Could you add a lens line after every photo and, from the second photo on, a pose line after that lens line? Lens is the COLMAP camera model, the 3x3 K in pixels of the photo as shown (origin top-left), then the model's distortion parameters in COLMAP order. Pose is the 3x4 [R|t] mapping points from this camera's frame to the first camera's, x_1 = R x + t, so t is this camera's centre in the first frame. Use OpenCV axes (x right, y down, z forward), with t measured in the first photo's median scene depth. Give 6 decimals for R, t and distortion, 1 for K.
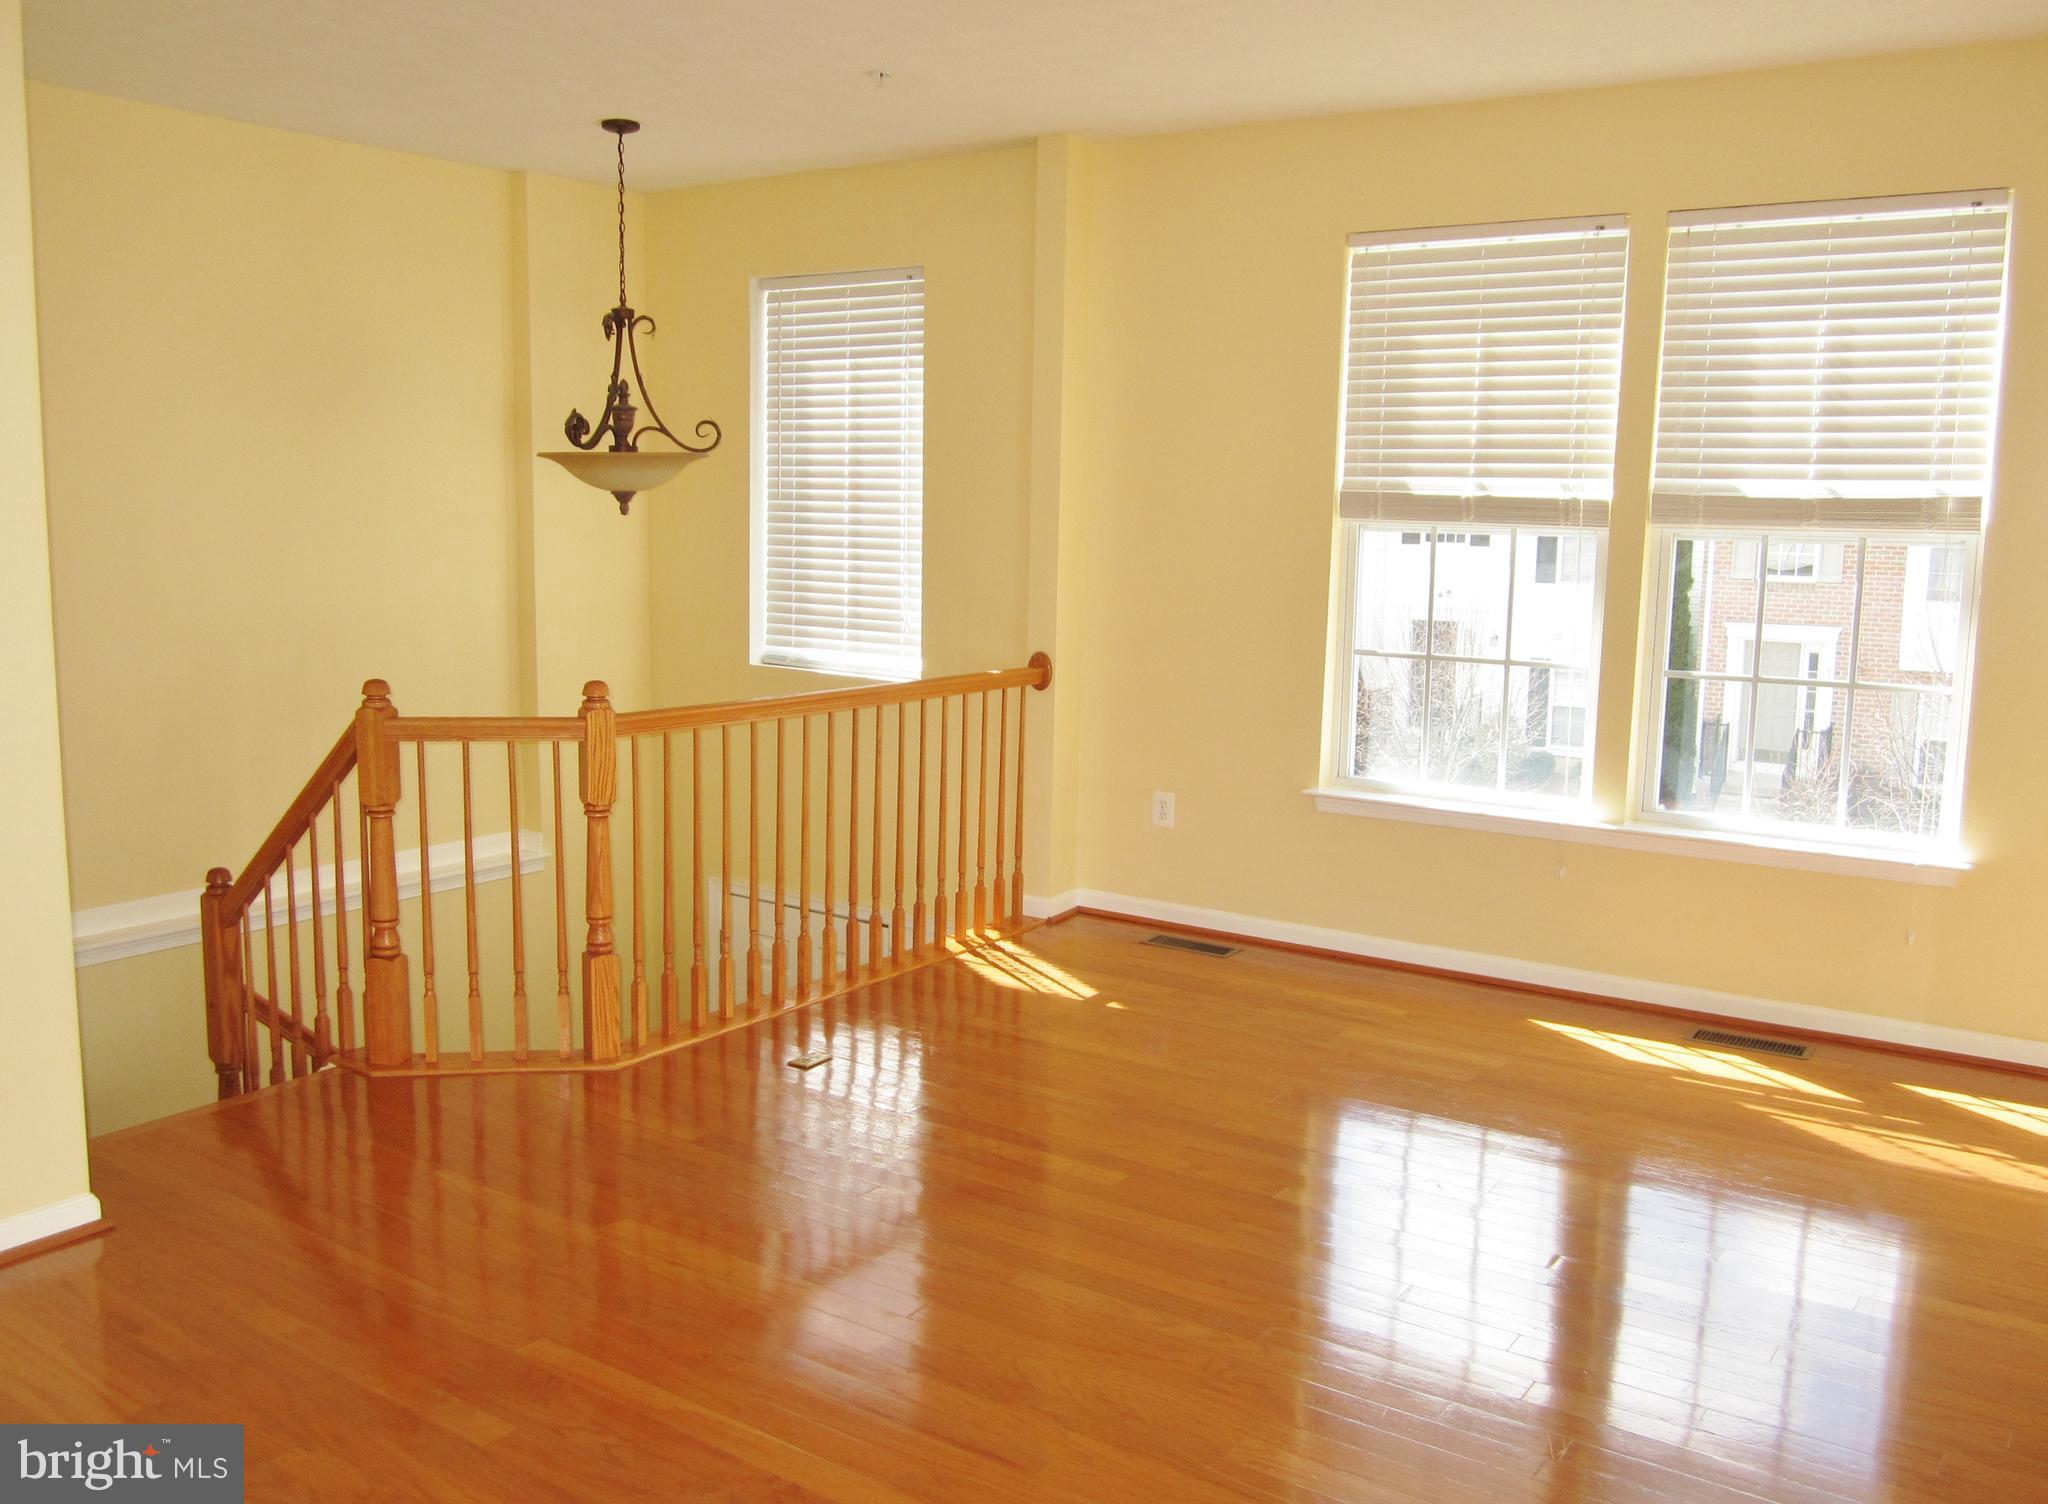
lens RADIAL K [[1756.8, 0, 1029.2], [0, 1756.8, 750.5], [0, 0, 1]] dist [-0.032293, -0.005589]
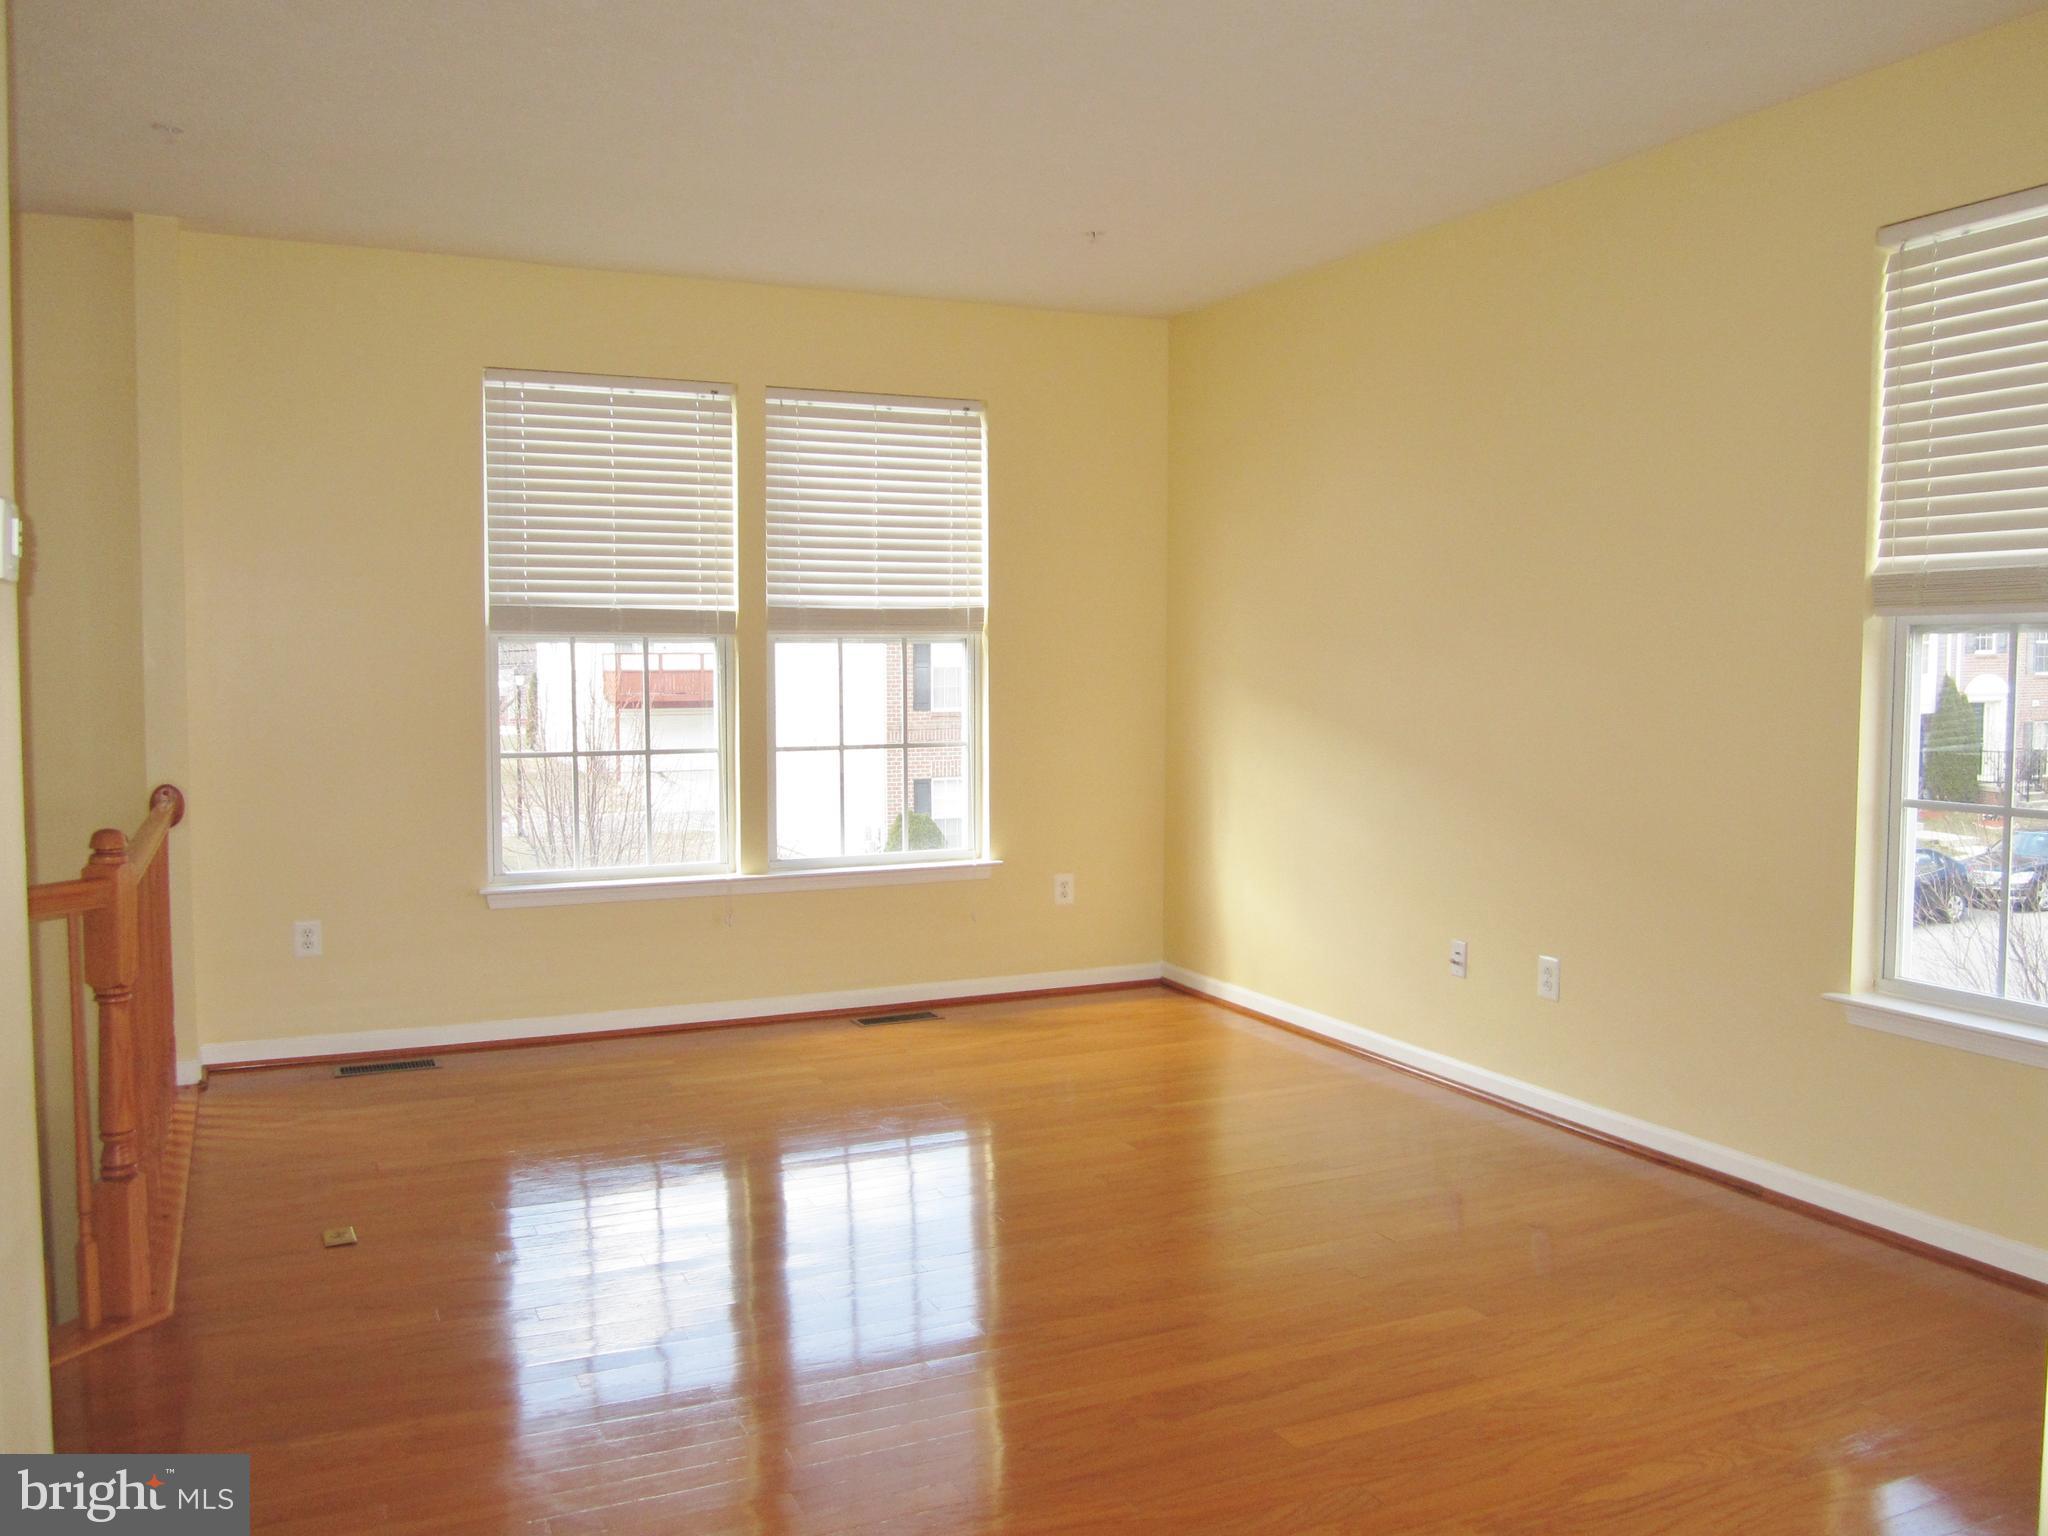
lens RADIAL K [[1708.3, 0, 1040.3], [0, 1708.3, 764.1], [0, 0, 1]] dist [0.000025, -0.011005]
pose [[0.504784, -0.071770, 0.860257, -0.608247], [0.131655, 0.991281, 0.005448, -0.015354], [-0.853147, 0.110507, 0.509831, 0.216250]]
